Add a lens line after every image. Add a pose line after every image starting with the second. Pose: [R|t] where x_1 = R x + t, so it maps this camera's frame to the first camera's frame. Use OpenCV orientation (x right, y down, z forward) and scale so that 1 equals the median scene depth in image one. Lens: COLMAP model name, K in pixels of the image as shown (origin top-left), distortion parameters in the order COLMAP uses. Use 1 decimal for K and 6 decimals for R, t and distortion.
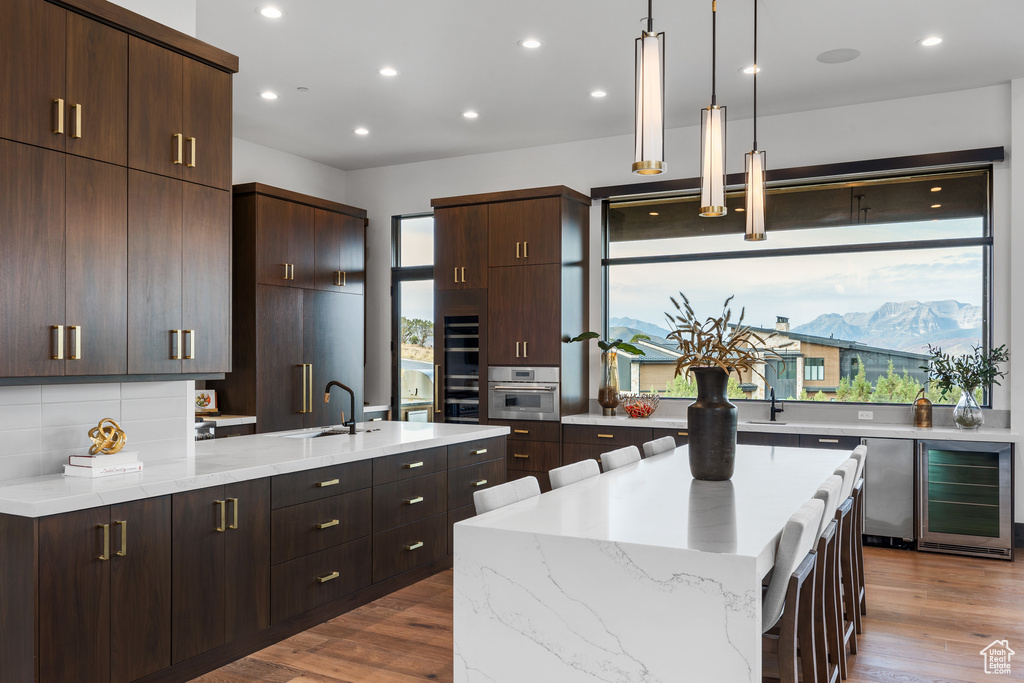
lens RADIAL K [[819.4, 0, 512.1], [0, 819.4, 358.1], [0, 0, 1]] dist [0.005082, 0.000828]
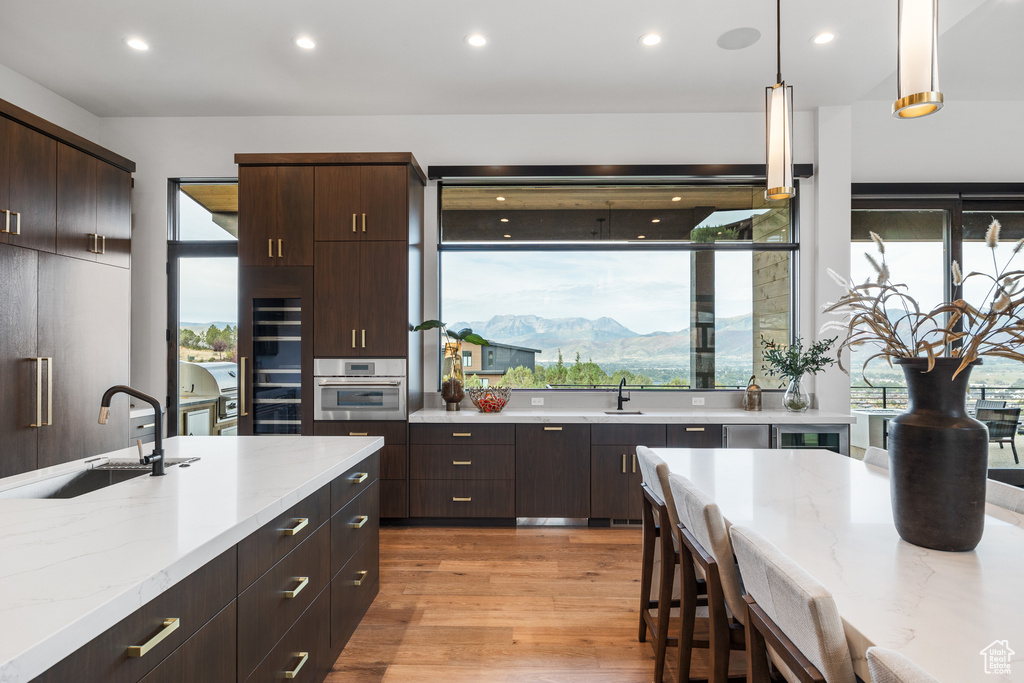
lens RADIAL K [[578.1, 0, 516.3], [0, 578.1, 349.2], [0, 0, 1]] dist [-0.001392, -0.002965]
pose [[0.893979, -0.000088, 0.448109, -0.109764], [0.001759, 0.999993, -0.003312, 0.002917], [-0.448106, 0.003750, 0.893973, 0.374951]]
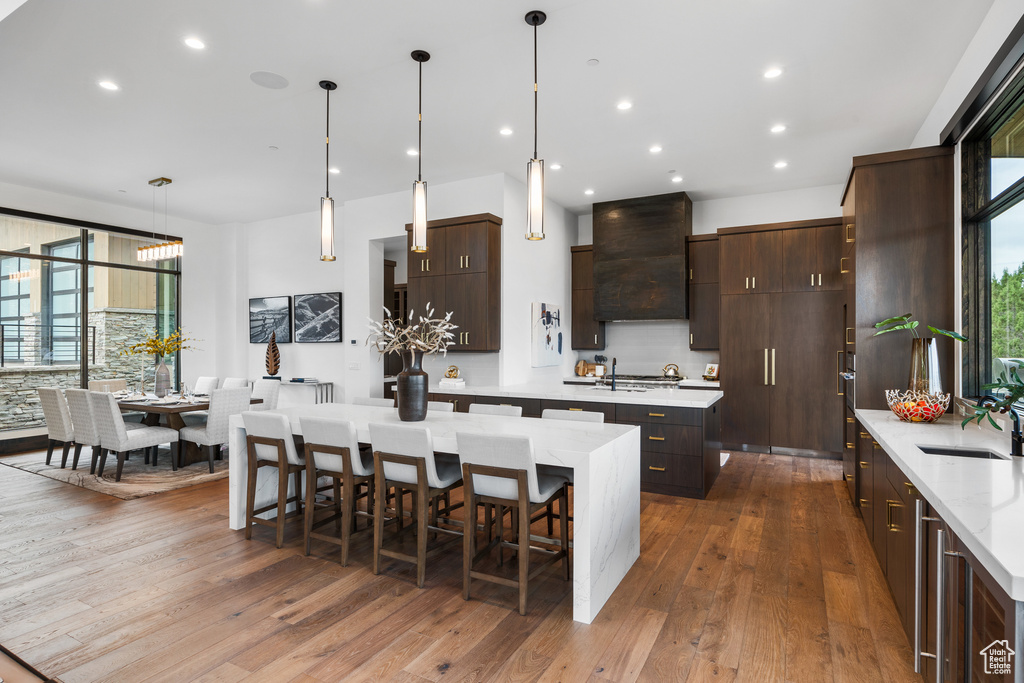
lens RADIAL K [[520.5, 0, 512.0], [0, 520.5, 341.5], [0, 0, 1]] dist [-0.000927, -0.000103]
pose [[-0.012420, -0.003727, -0.999916, 0.611707], [-0.004938, 0.999981, -0.003666, 0.000915], [0.999911, 0.004892, -0.012438, 0.593459]]
